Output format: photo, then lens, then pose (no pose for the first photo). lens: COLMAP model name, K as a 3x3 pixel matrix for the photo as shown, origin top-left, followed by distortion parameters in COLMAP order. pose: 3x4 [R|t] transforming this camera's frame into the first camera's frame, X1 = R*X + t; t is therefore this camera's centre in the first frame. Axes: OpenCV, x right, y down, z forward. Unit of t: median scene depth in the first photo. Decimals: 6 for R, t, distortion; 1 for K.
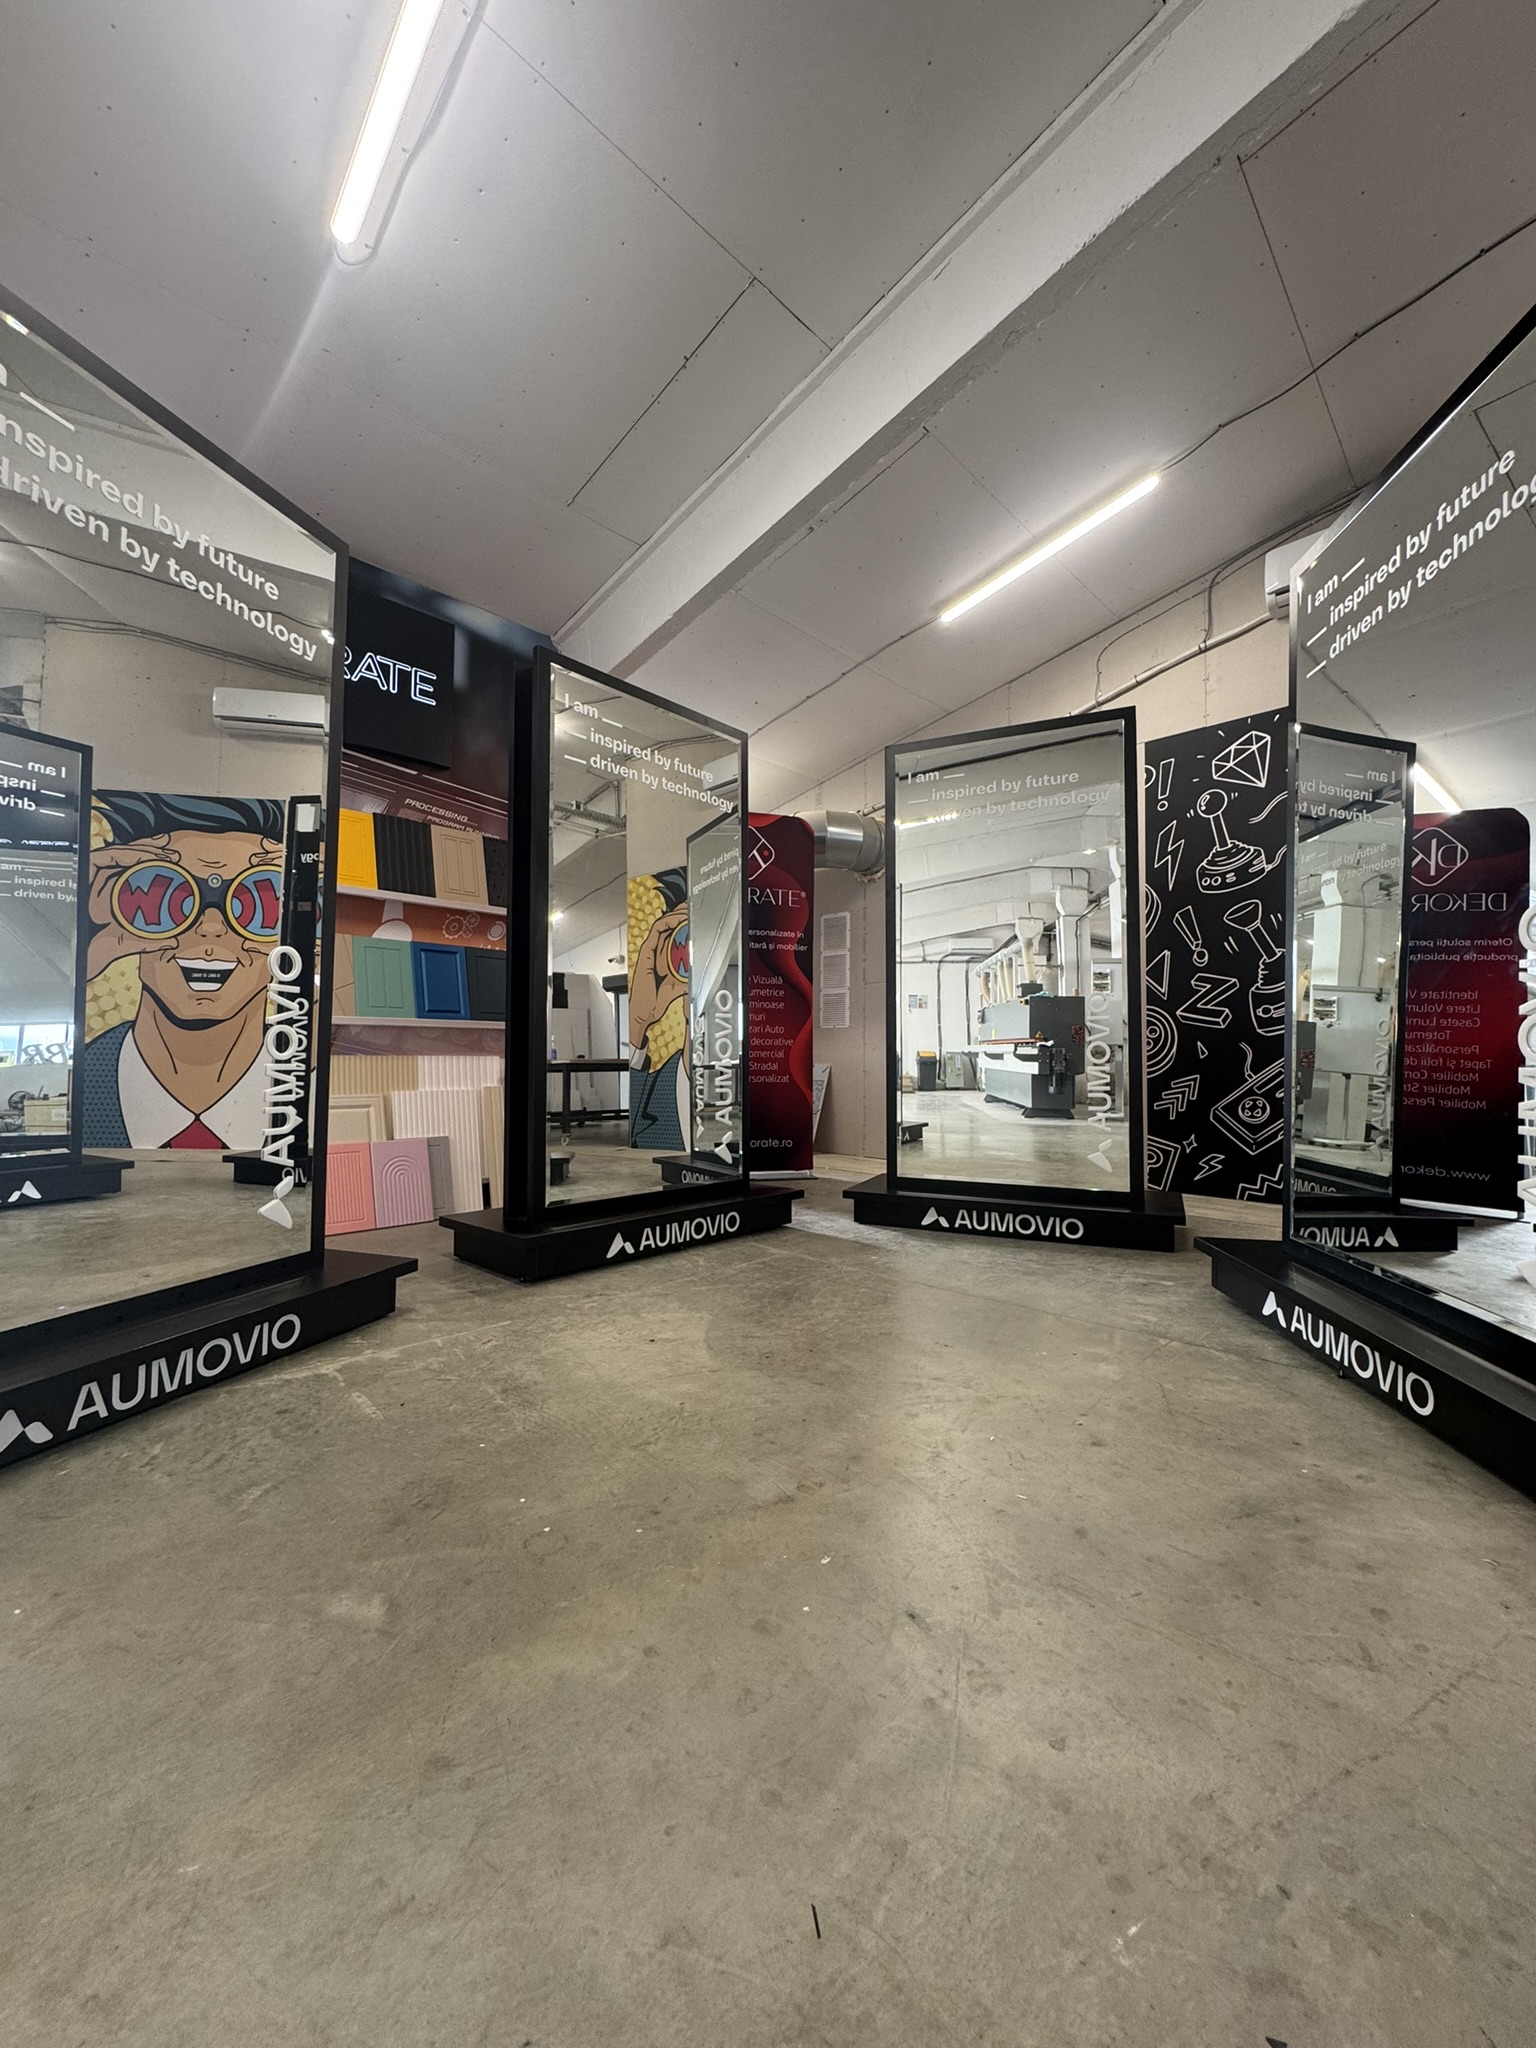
lens RADIAL K [[817.2, 0, 770.4], [0, 817.2, 1022.8], [0, 0, 1]] dist [-0.000365, 0.000657]
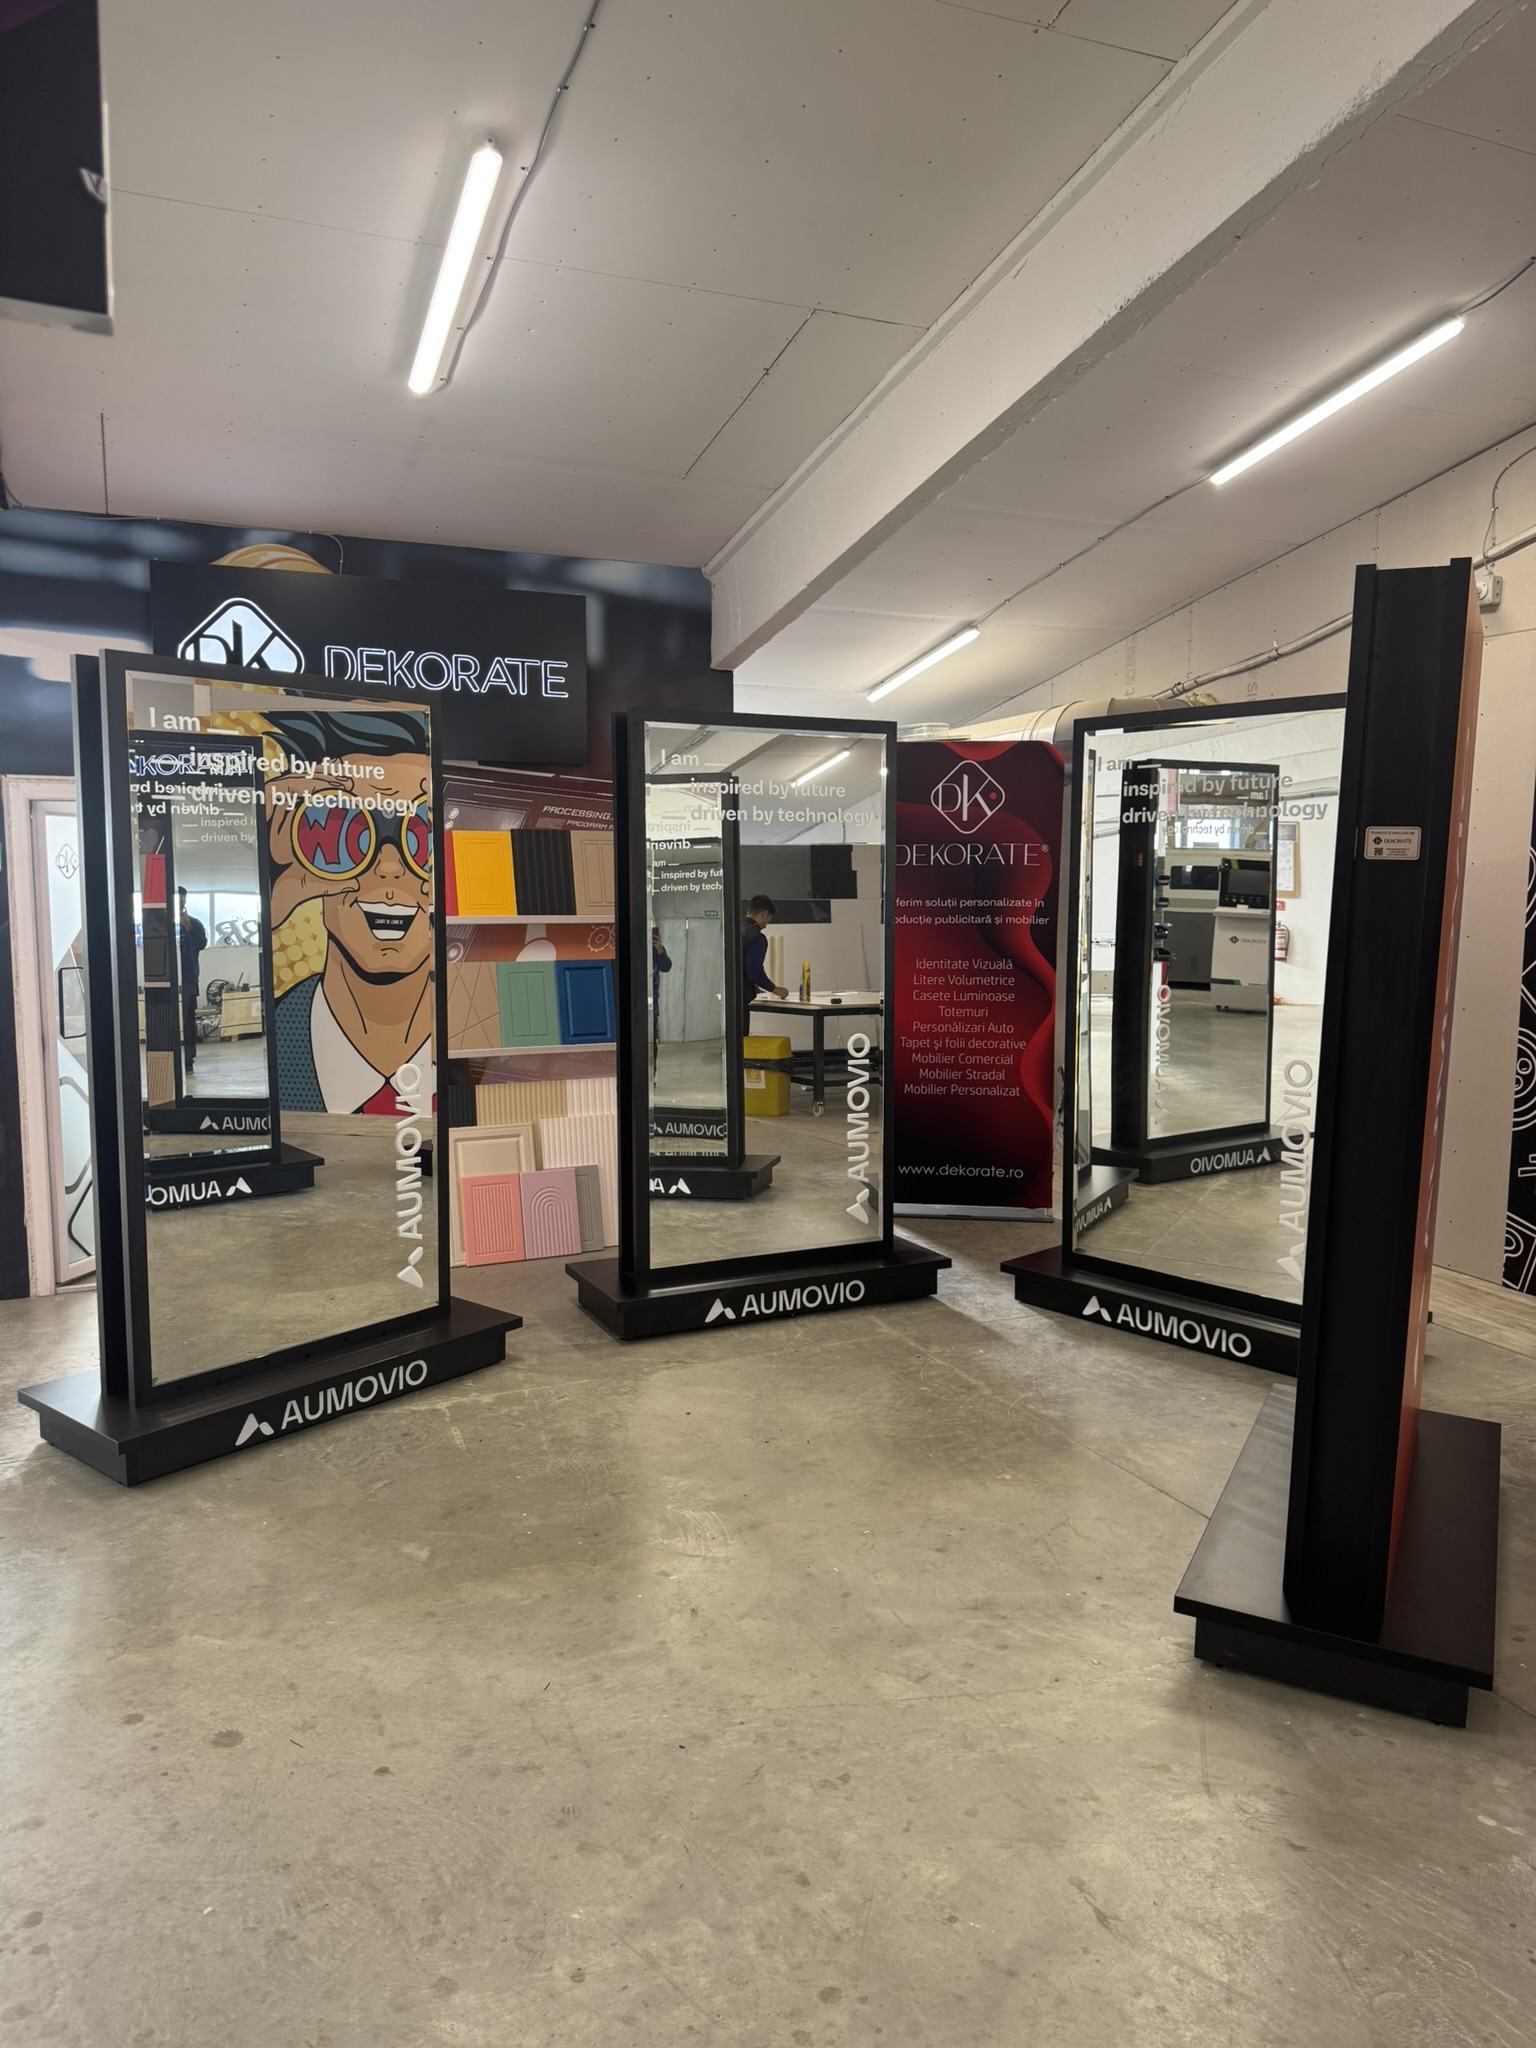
lens RADIAL K [[1431.4, 0, 763.9], [0, 1431.4, 1027.5], [0, 0, 1]] dist [0.179011, -0.355207]
pose [[0.929182, 0.036694, -0.367797, 0.506200], [0.018262, 0.989288, 0.144833, -0.330017], [0.369171, -0.141293, 0.918558, -0.567854]]
